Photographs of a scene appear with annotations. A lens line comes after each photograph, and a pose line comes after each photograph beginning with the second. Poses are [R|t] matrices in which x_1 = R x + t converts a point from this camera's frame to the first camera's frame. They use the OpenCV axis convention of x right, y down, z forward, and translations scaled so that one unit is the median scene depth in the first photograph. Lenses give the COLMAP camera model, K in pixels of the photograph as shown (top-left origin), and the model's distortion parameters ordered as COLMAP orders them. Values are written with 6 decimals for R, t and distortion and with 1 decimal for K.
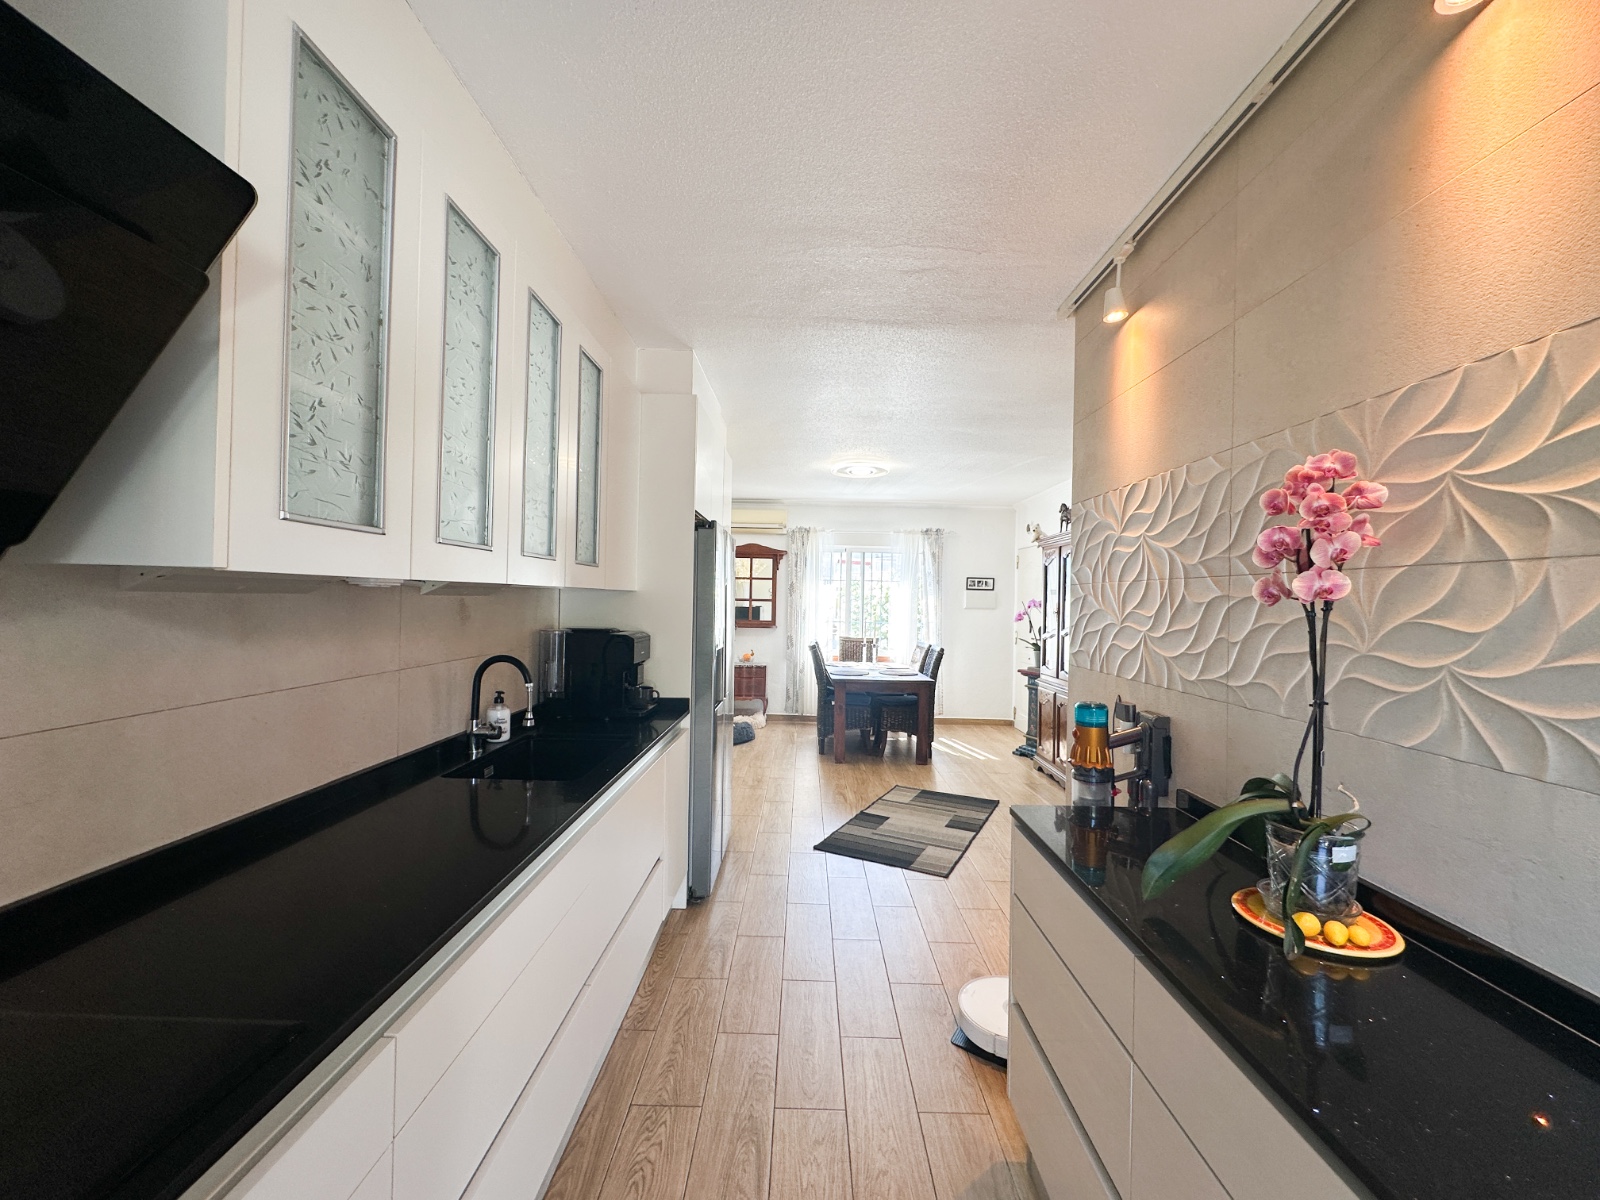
lens RADIAL K [[638.5, 0, 805.2], [0, 638.5, 595.1], [0, 0, 1]] dist [-0.002371, 0.001164]
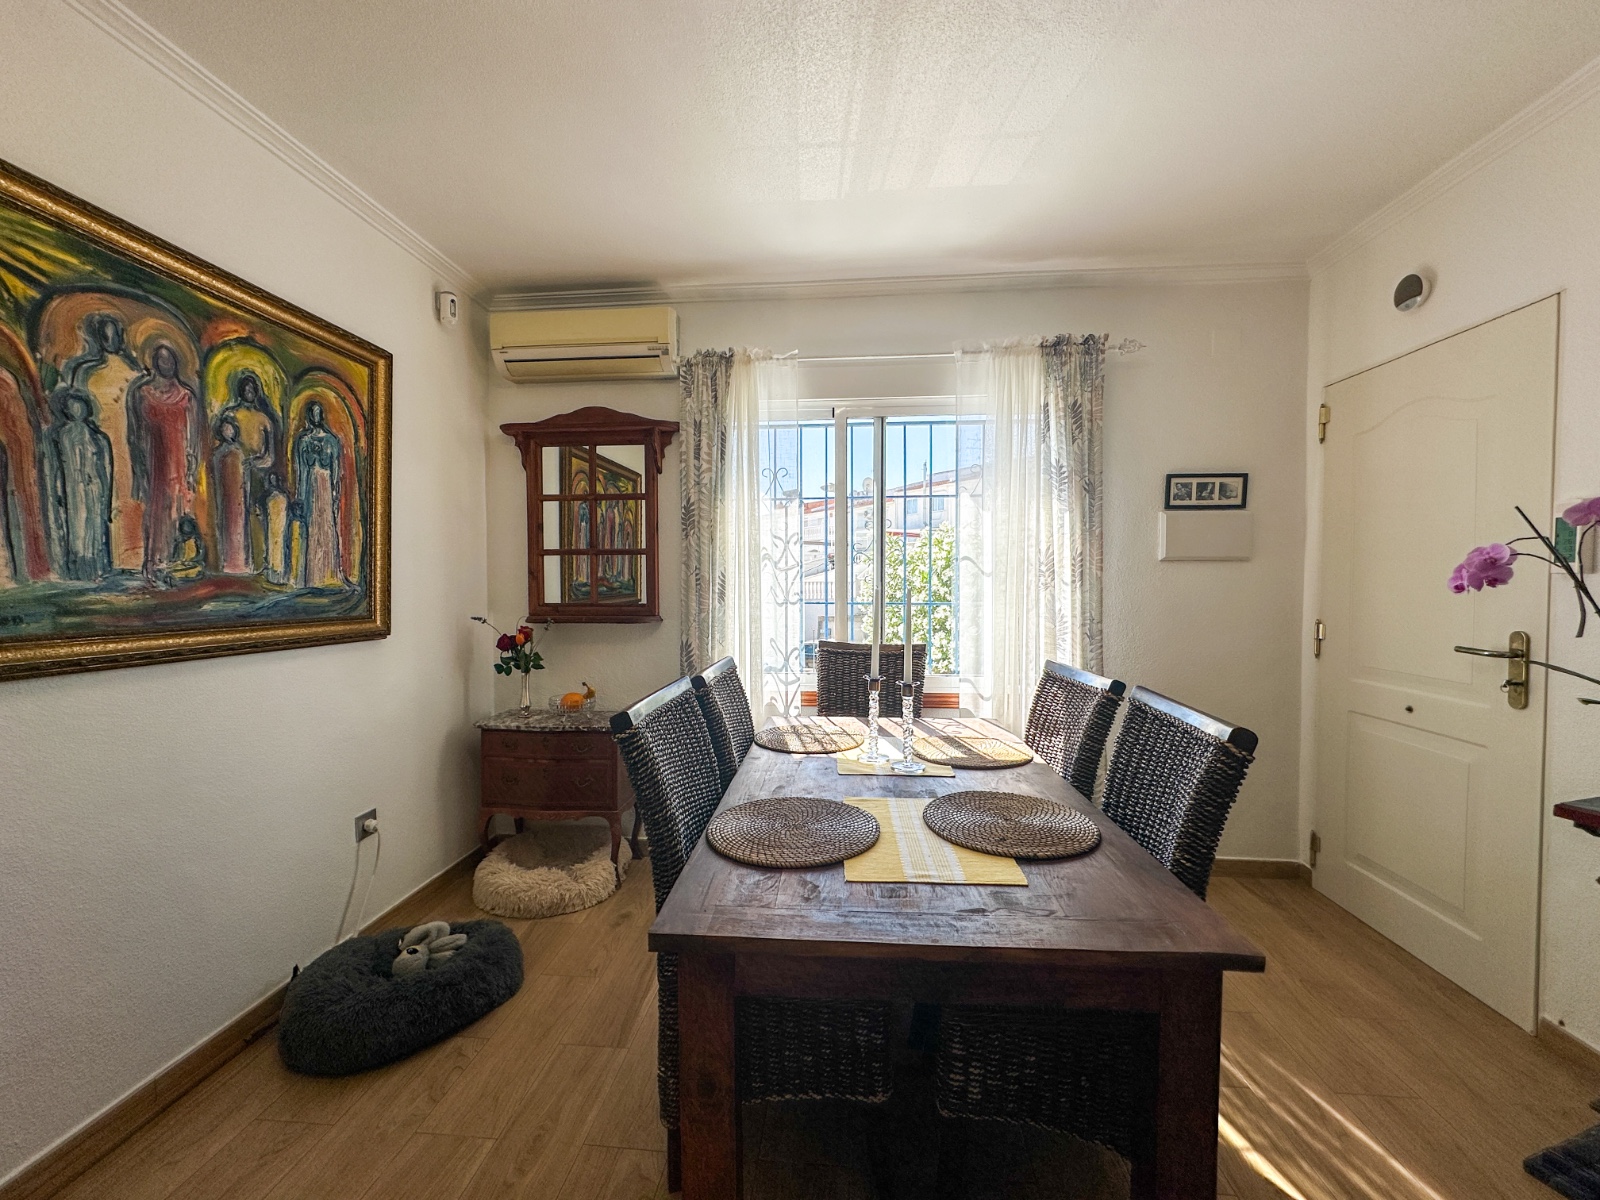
lens RADIAL K [[638.5, 0, 800.2], [0, 638.5, 601.0], [0, 0, 1]] dist [-0.002371, 0.001164]
pose [[0.995303, -0.017196, -0.095267, 0.079851], [0.021052, 0.998993, 0.039624, 0.025669], [0.094489, -0.041444, 0.994663, 0.627677]]
